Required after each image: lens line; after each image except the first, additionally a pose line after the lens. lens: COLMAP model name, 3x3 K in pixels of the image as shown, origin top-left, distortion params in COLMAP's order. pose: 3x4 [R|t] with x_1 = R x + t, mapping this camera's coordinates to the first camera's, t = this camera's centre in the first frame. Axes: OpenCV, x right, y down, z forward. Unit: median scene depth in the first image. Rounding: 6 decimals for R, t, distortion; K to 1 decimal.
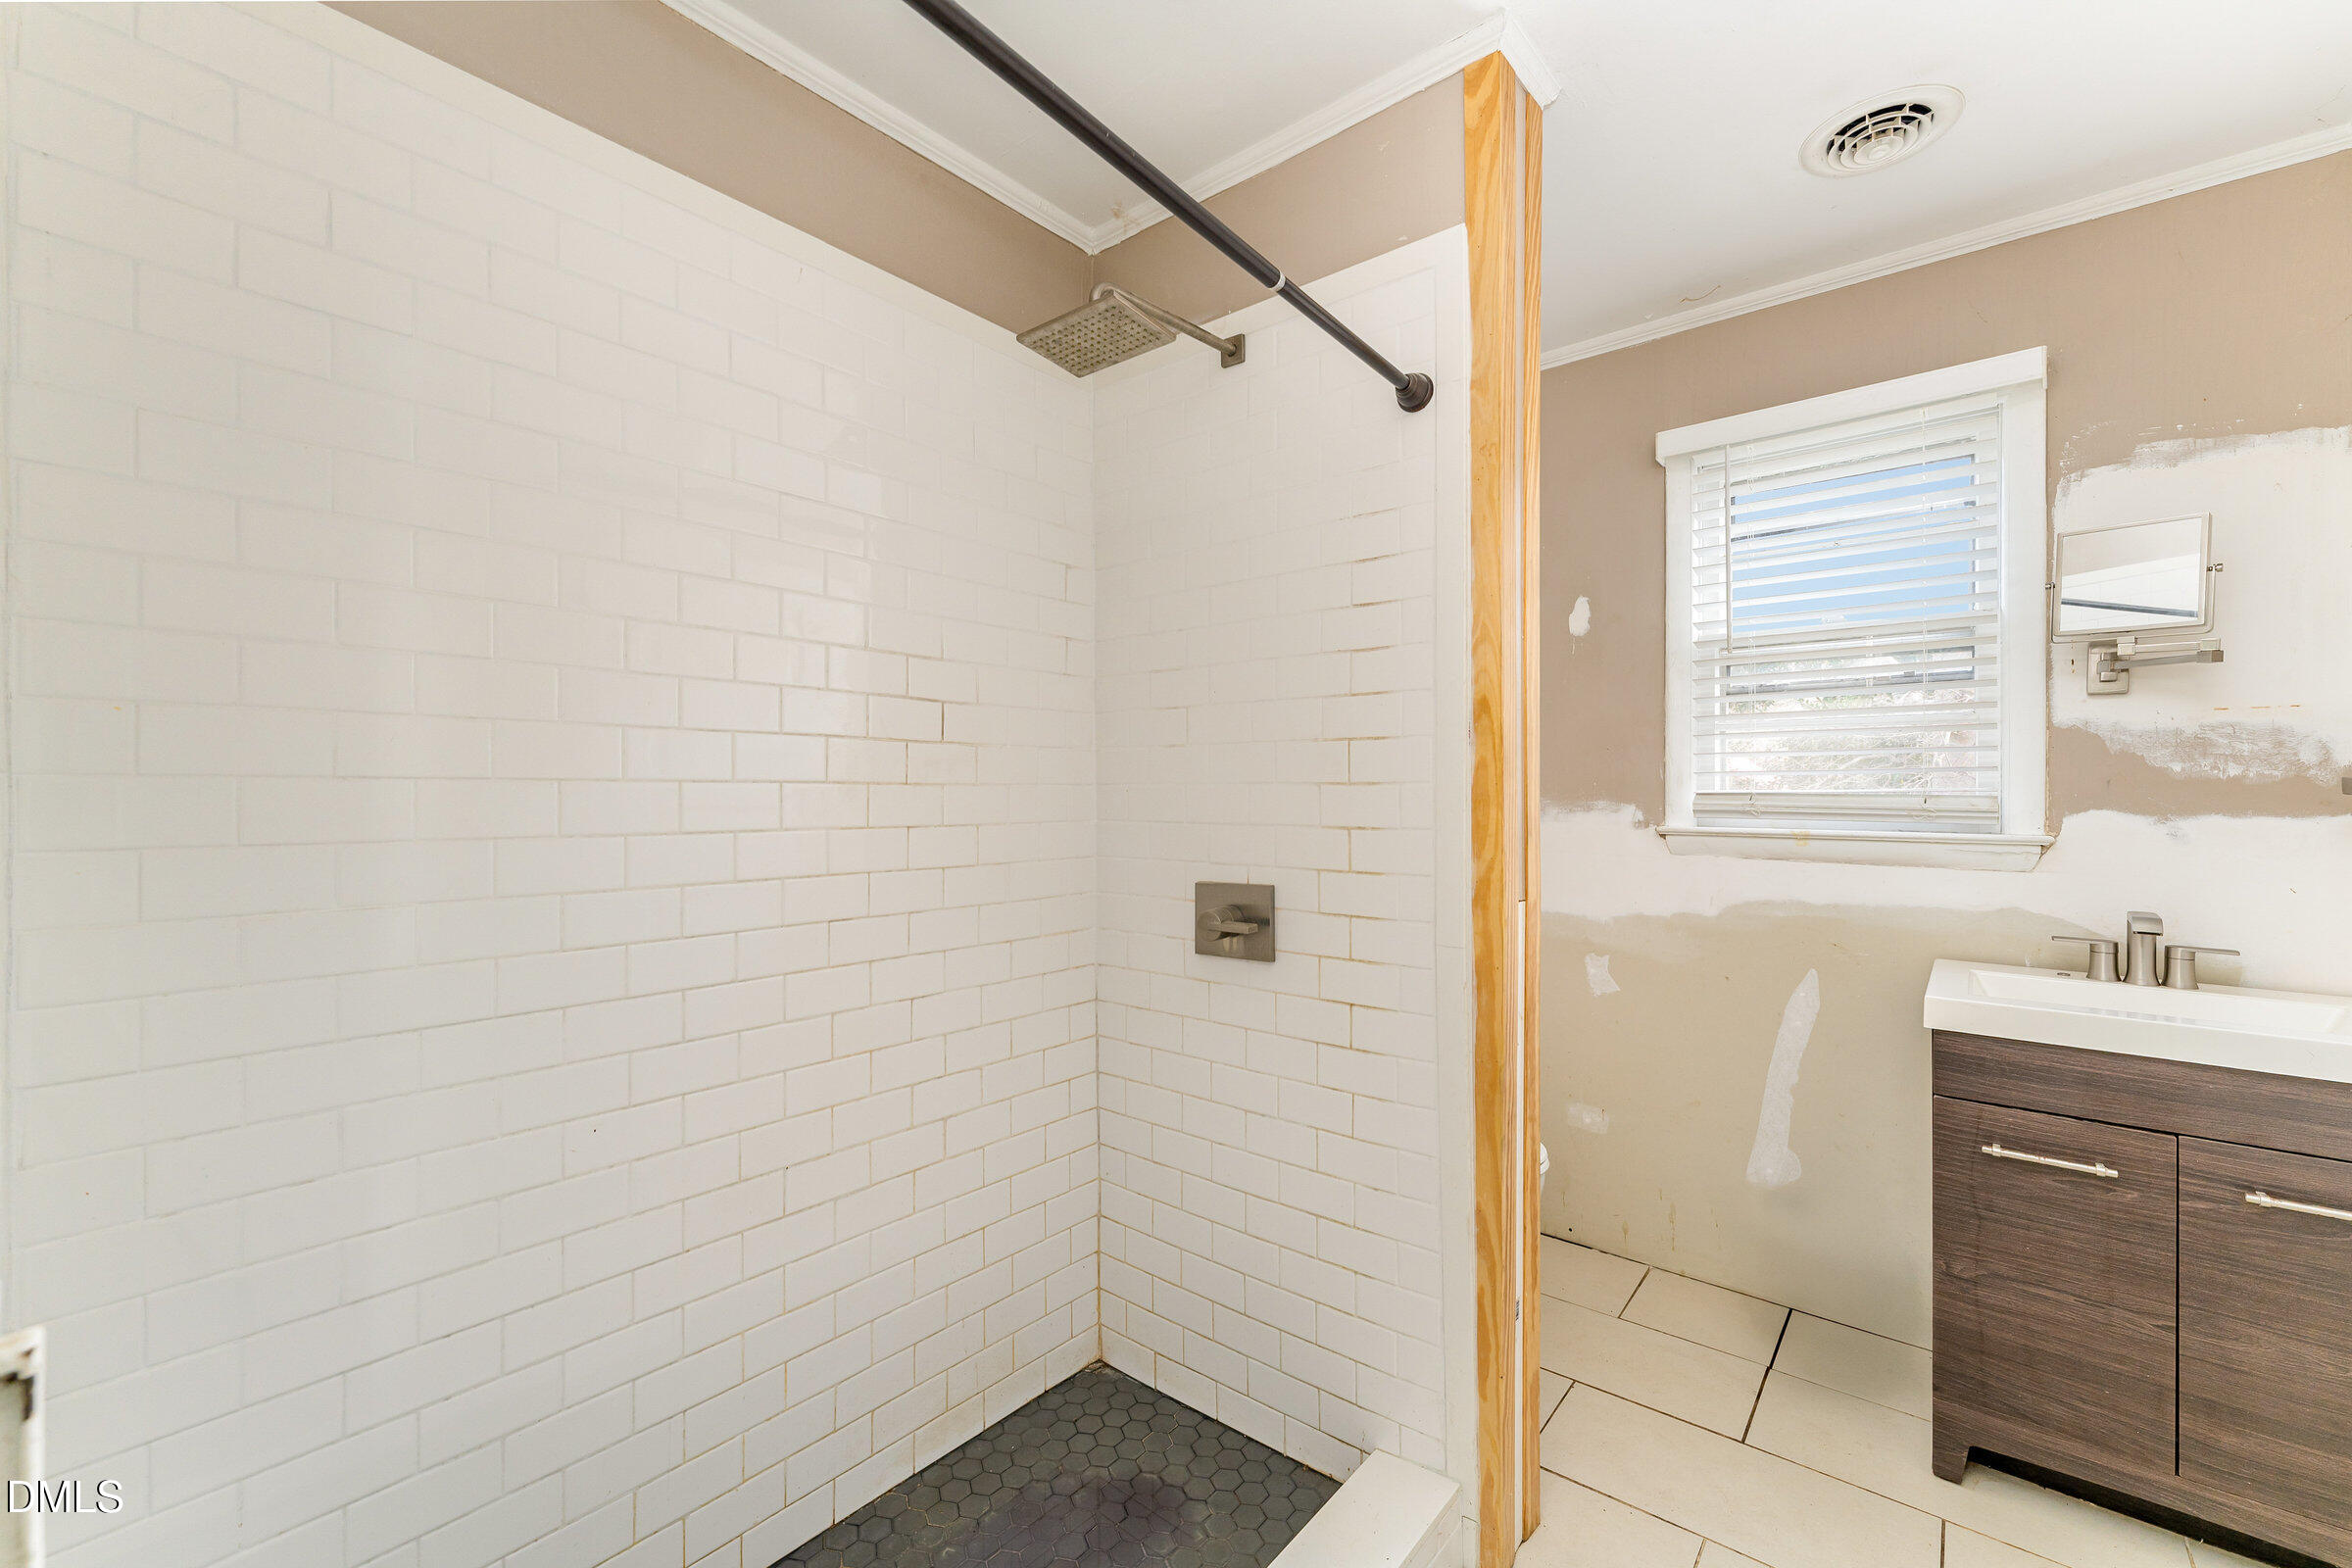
lens RADIAL K [[952.4, 0, 1175.3], [0, 952.4, 791.3], [0, 0, 1]] dist [-0.002160, 0.000869]
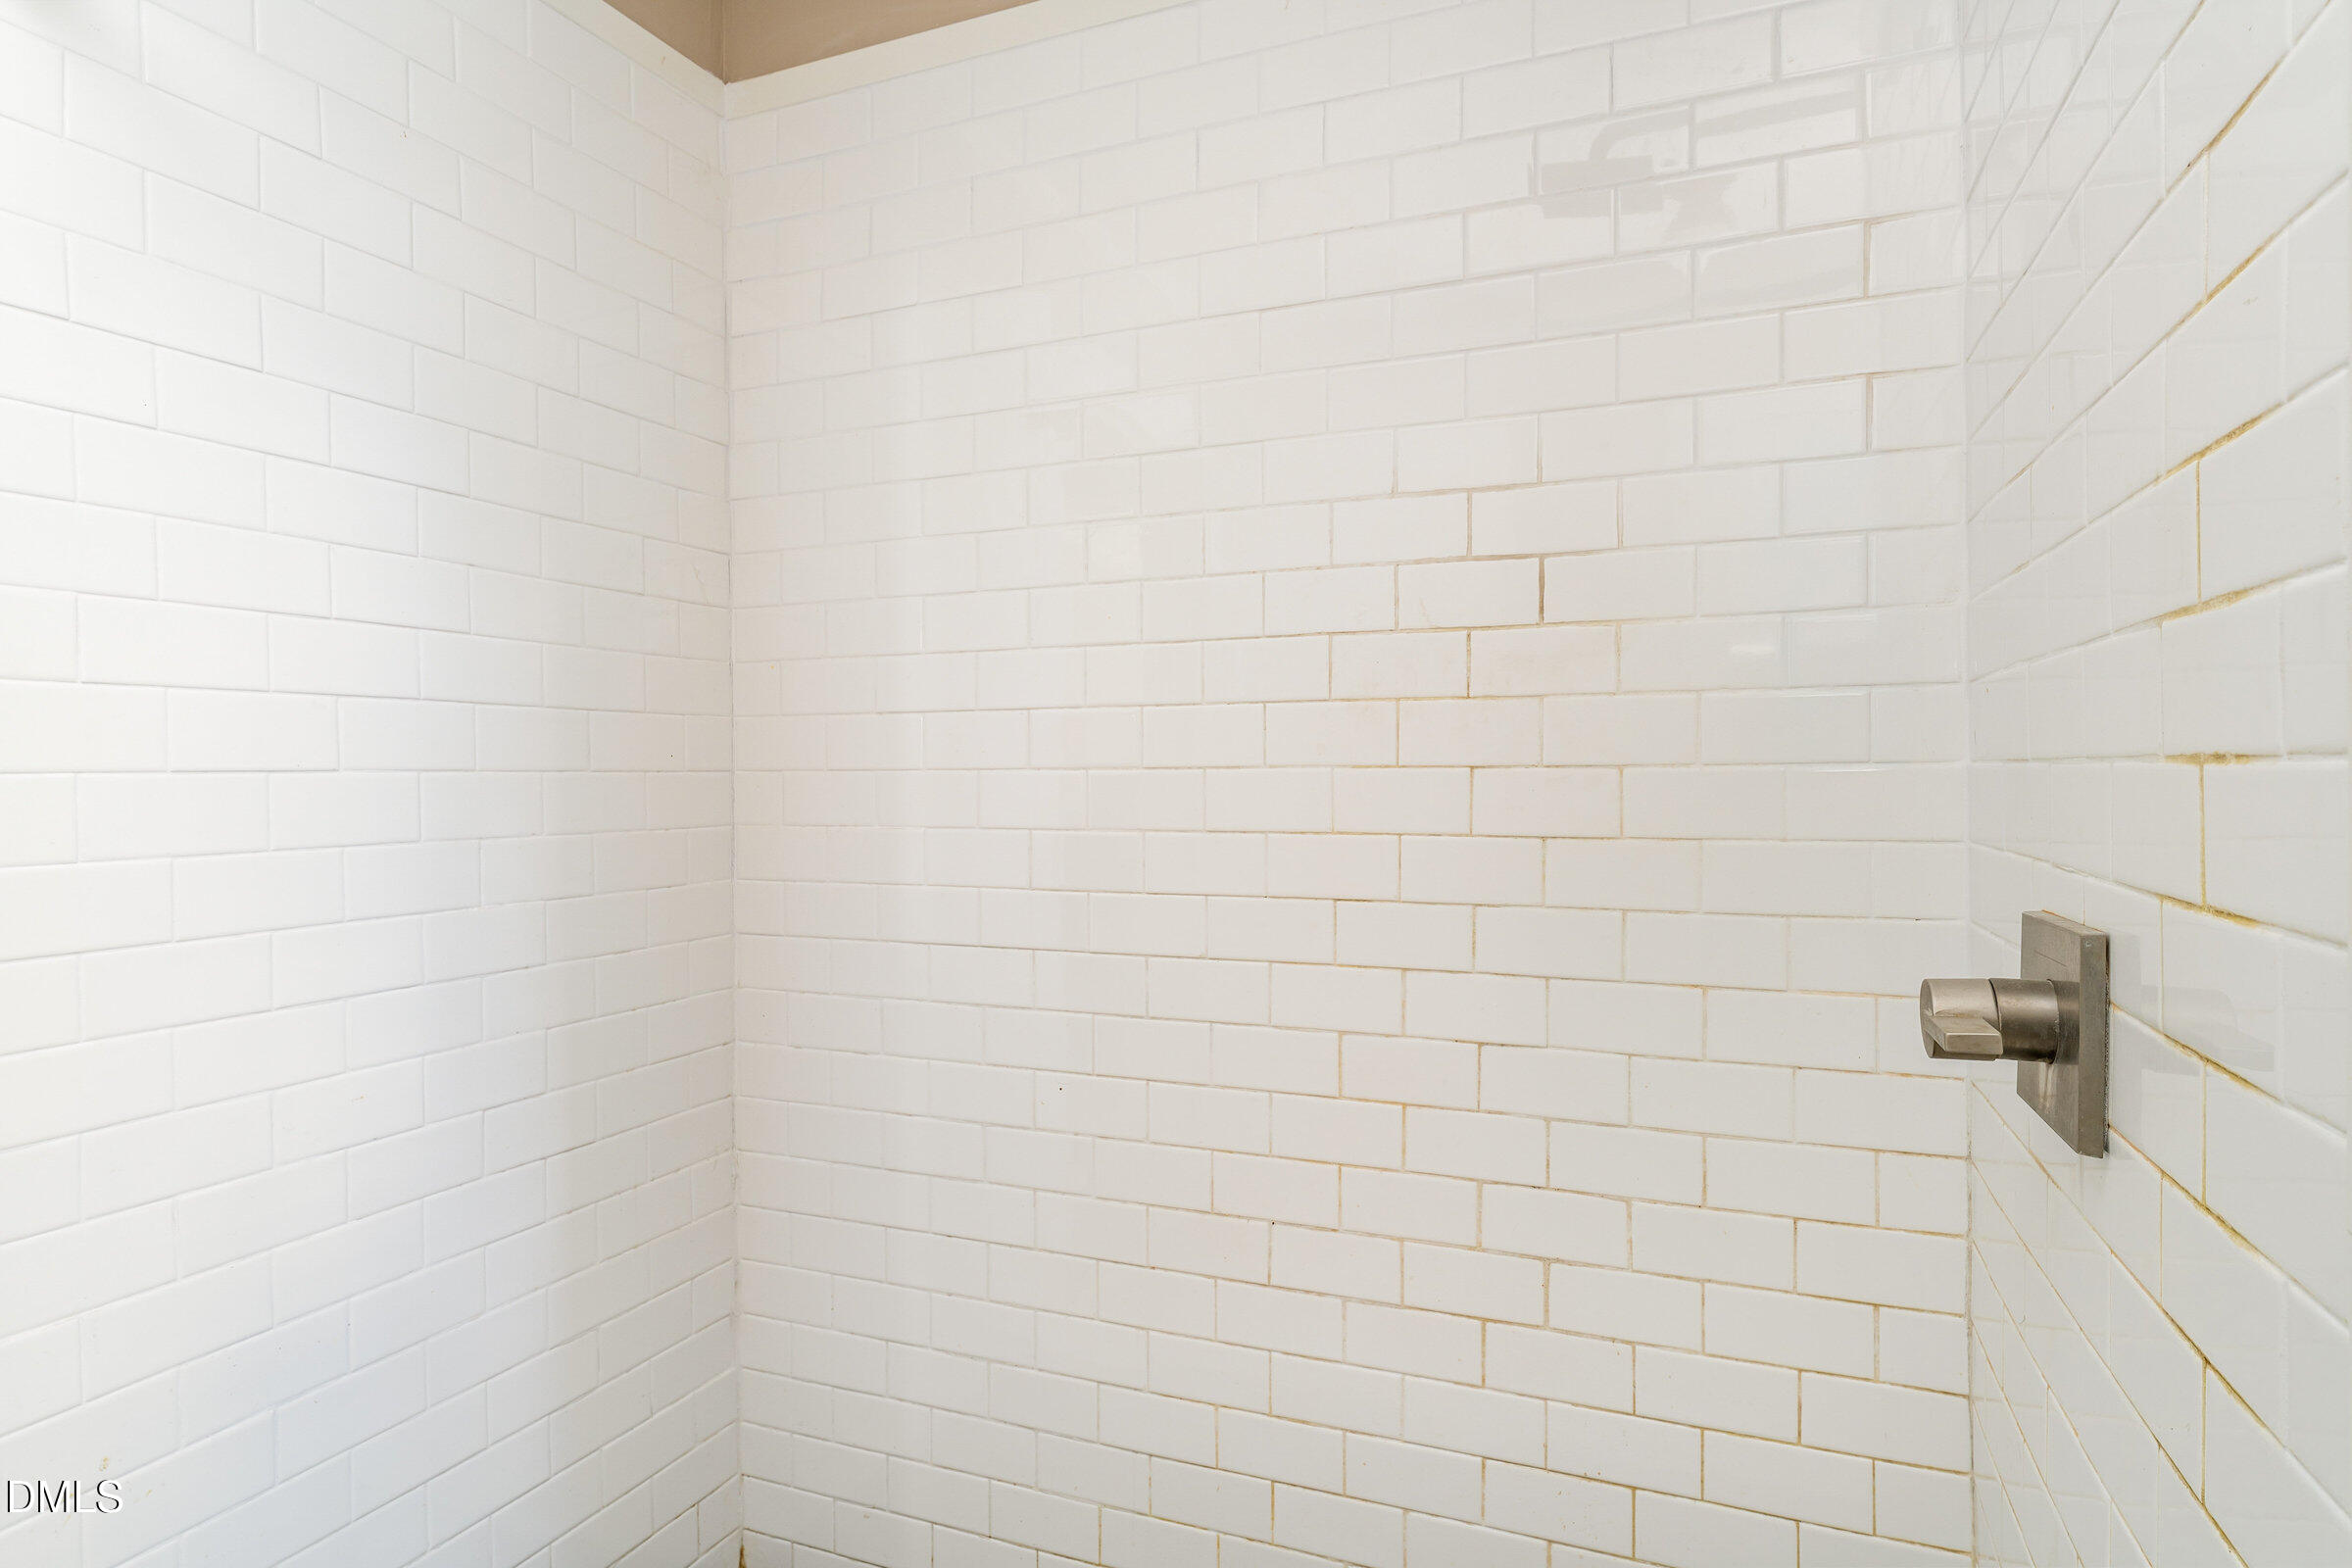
lens RADIAL K [[1262.5, 0, 1174.3], [0, 1262.5, 782.0], [0, 0, 1]] dist [-0.003523, 0.000053]
pose [[0.293035, 0.006720, -0.956078, 0.447424], [0.011805, 0.999874, 0.010646, 0.036150], [0.956029, -0.014406, 0.292919, 0.564322]]
